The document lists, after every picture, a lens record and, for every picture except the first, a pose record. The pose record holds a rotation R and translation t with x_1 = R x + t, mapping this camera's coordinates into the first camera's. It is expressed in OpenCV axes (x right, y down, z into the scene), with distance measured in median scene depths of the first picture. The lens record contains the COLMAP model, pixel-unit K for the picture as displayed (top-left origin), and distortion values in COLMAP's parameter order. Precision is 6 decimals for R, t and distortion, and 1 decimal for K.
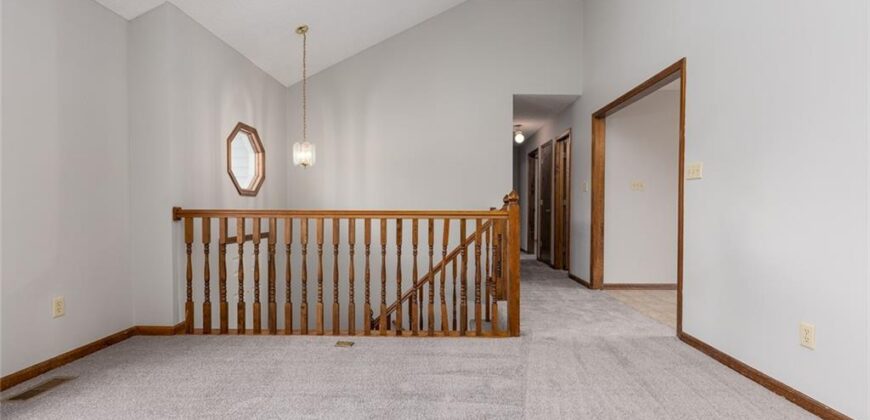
lens RADIAL K [[386.3, 0, 437.1], [0, 386.3, 212.2], [0, 0, 1]] dist [0.001681, 0.002250]
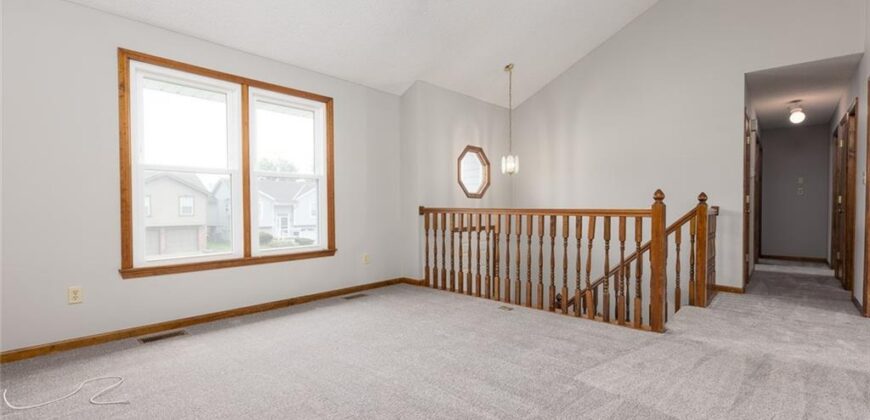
lens RADIAL K [[386.3, 0, 437.6], [0, 386.3, 210.0], [0, 0, 1]] dist [0.001681, 0.002250]
pose [[0.750897, 0.005897, -0.660394, 0.400685], [-0.005559, 0.999981, 0.002608, -0.002193], [0.660396, 0.001713, 0.750915, -0.144343]]
